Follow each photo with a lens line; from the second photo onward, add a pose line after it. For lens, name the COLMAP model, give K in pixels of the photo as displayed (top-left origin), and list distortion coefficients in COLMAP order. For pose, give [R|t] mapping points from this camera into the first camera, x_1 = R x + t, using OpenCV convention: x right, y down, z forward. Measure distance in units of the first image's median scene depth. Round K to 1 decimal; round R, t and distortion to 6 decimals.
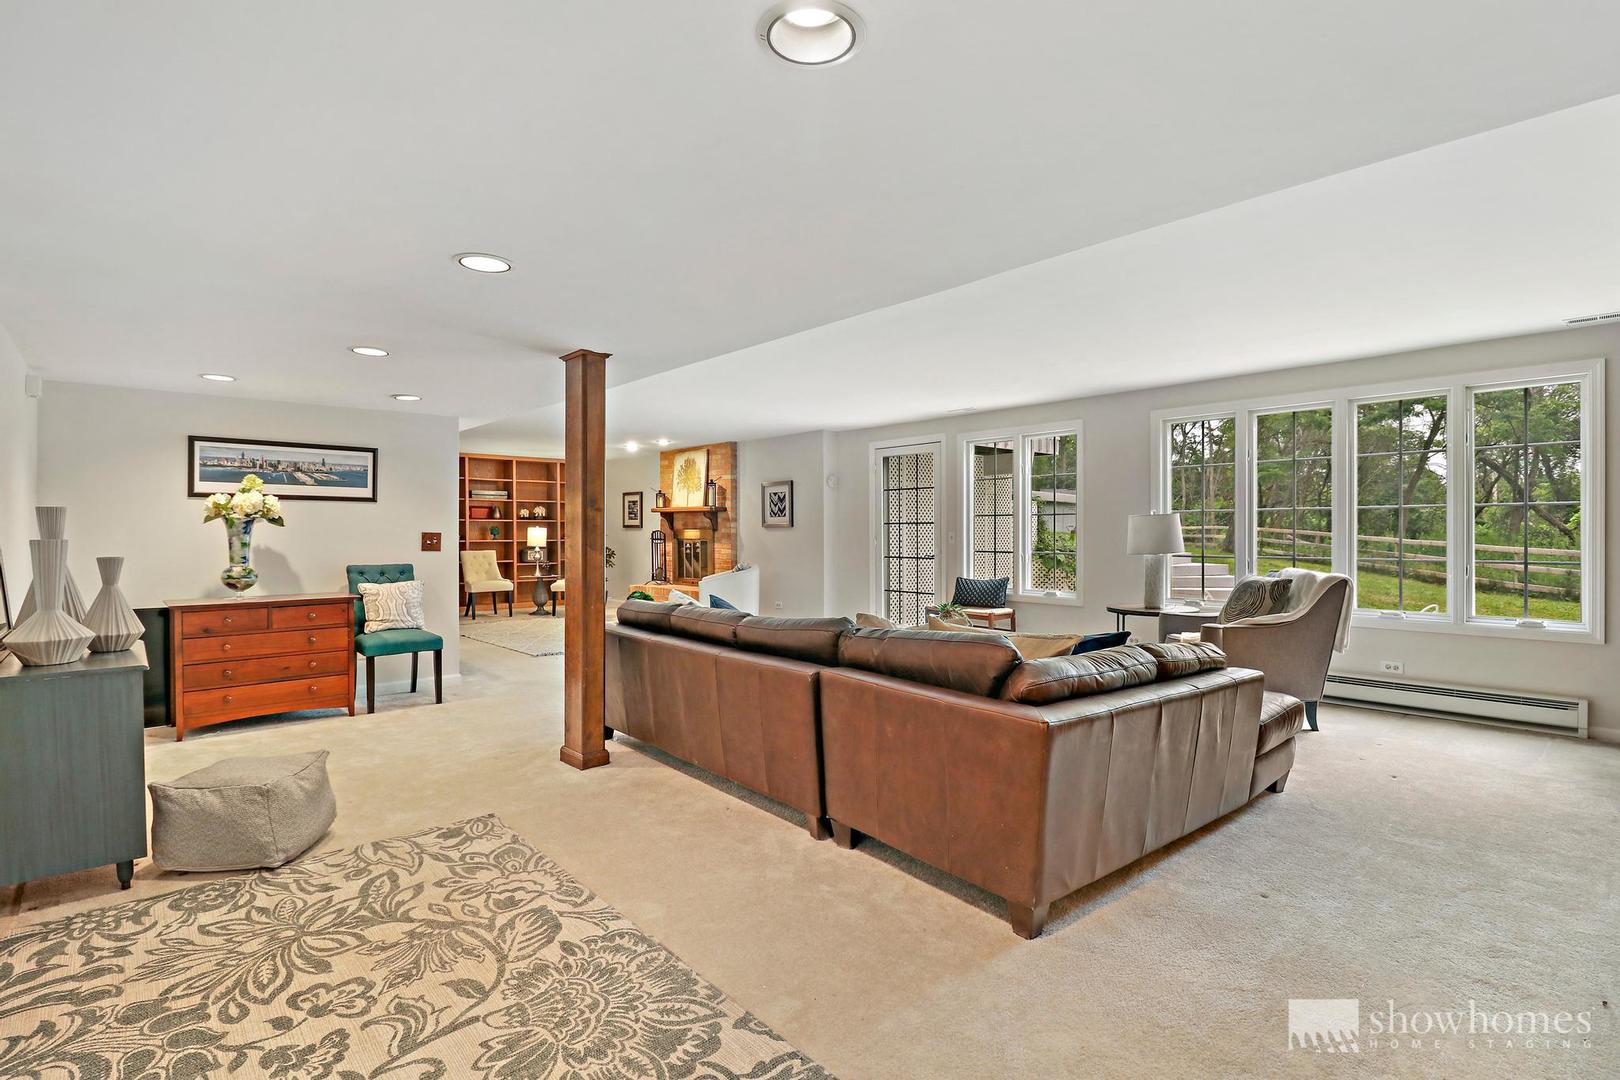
lens RADIAL K [[763.8, 0, 806.8], [0, 763.8, 537.1], [0, 0, 1]] dist [-0.036331, -0.001250]
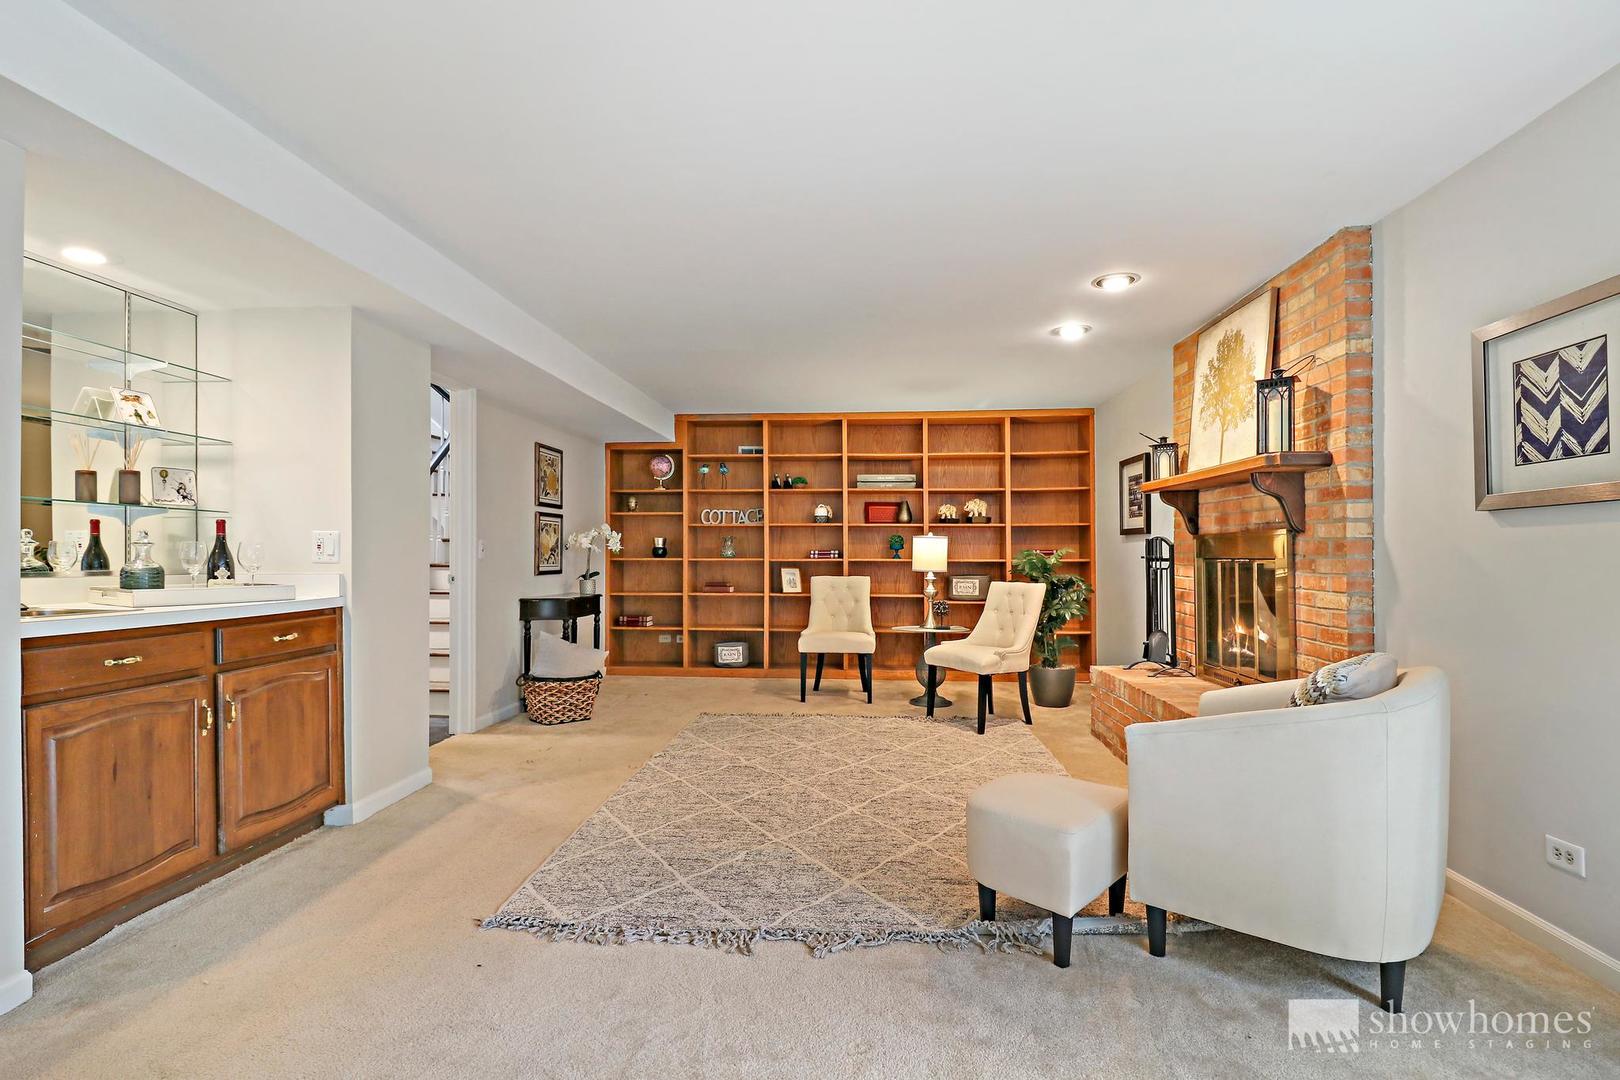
lens RADIAL K [[763.8, 0, 800.8], [0, 763.8, 556.7], [0, 0, 1]] dist [-0.036331, -0.001250]
pose [[0.663637, 0.003396, -0.748047, -0.023516], [-0.004753, 0.999989, 0.000323, 0.002687], [0.748040, 0.003341, 0.663646, 0.643361]]
